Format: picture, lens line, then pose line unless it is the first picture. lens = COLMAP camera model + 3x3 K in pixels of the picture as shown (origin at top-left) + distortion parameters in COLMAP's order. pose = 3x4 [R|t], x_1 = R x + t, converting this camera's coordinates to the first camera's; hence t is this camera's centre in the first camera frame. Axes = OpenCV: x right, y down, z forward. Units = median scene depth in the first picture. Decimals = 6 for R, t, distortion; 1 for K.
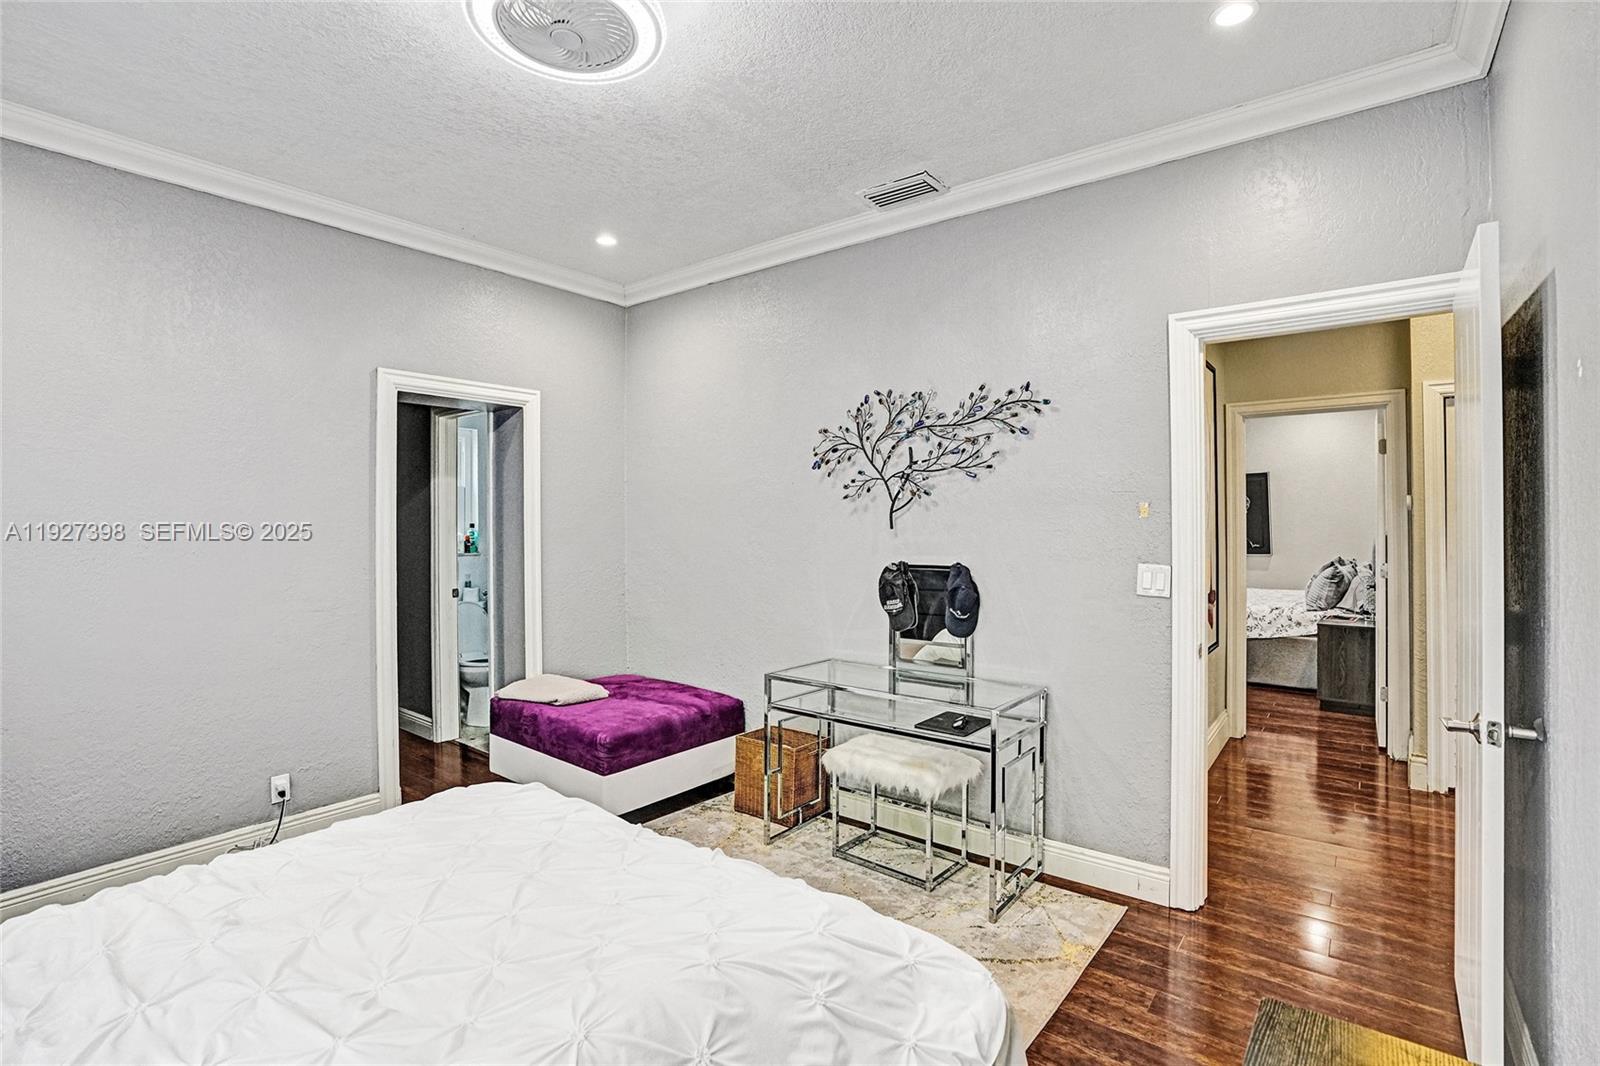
lens RADIAL K [[739.5, 0, 797.0], [0, 739.5, 528.3], [0, 0, 1]] dist [-0.024705, 0.002535]
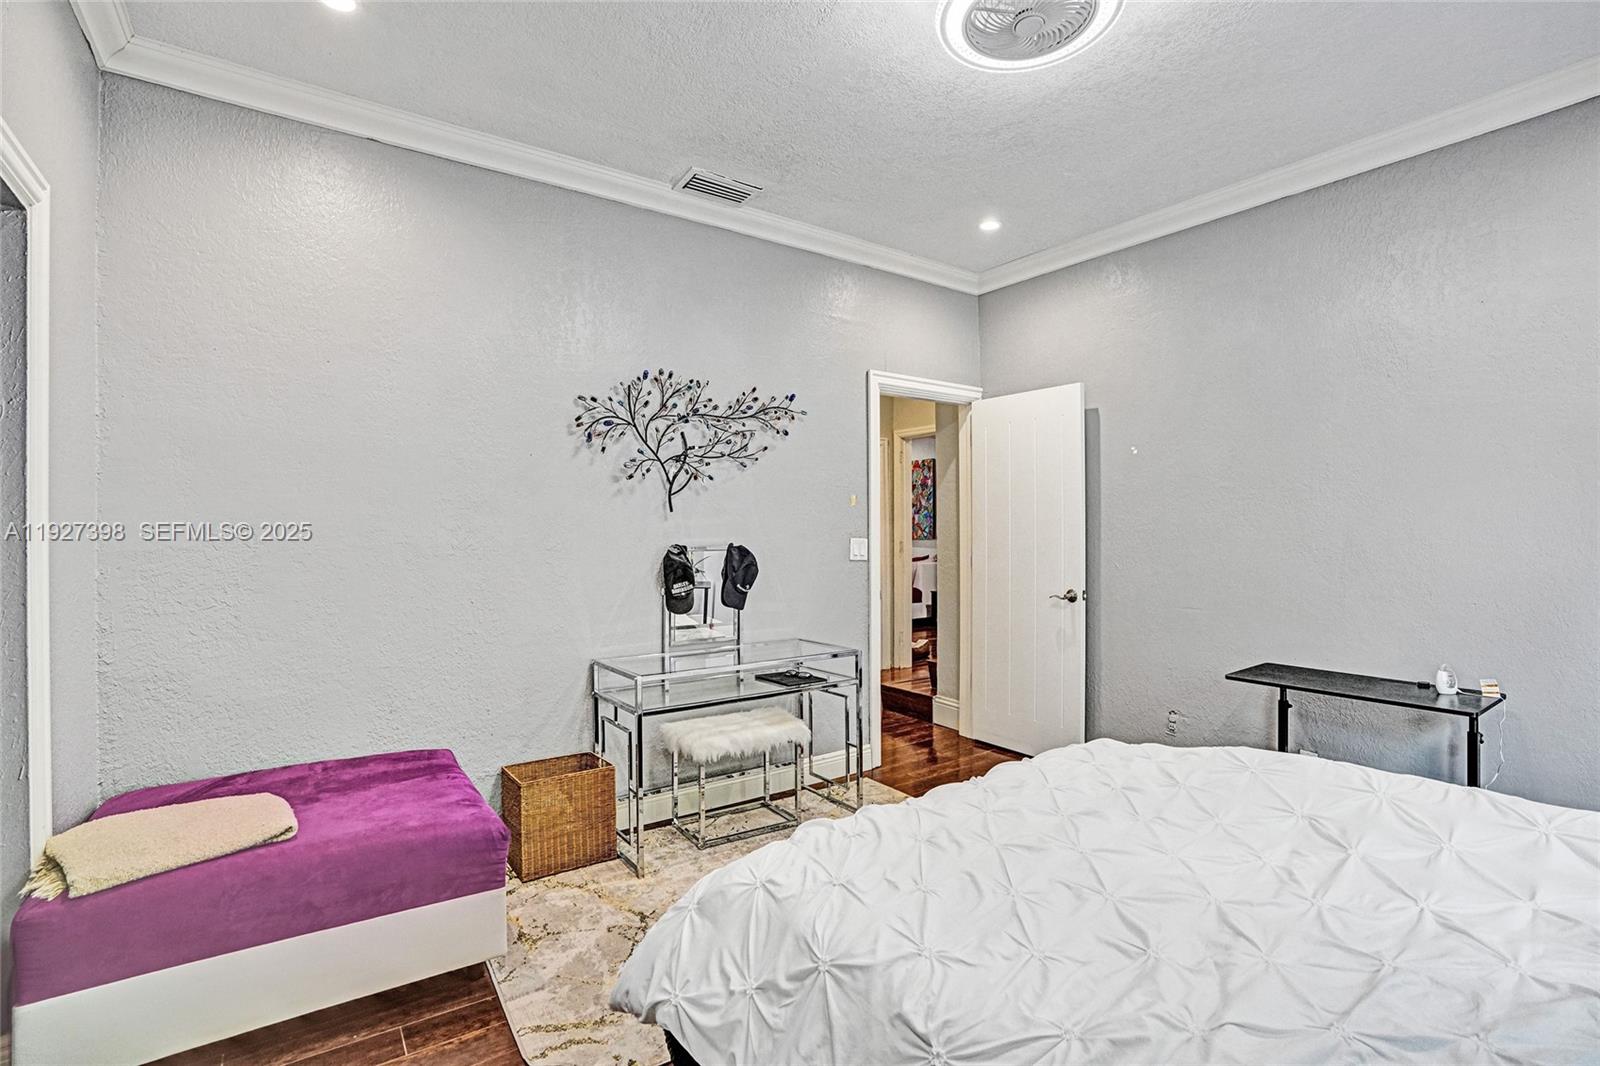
lens RADIAL K [[739.5, 0, 794.8], [0, 739.5, 528.9], [0, 0, 1]] dist [-0.024705, 0.002535]
pose [[0.308238, -0.002385, 0.951306, -0.782138], [0.005204, 0.999986, 0.000821, 0.024179], [-0.951295, 0.004697, 0.308247, 0.551914]]
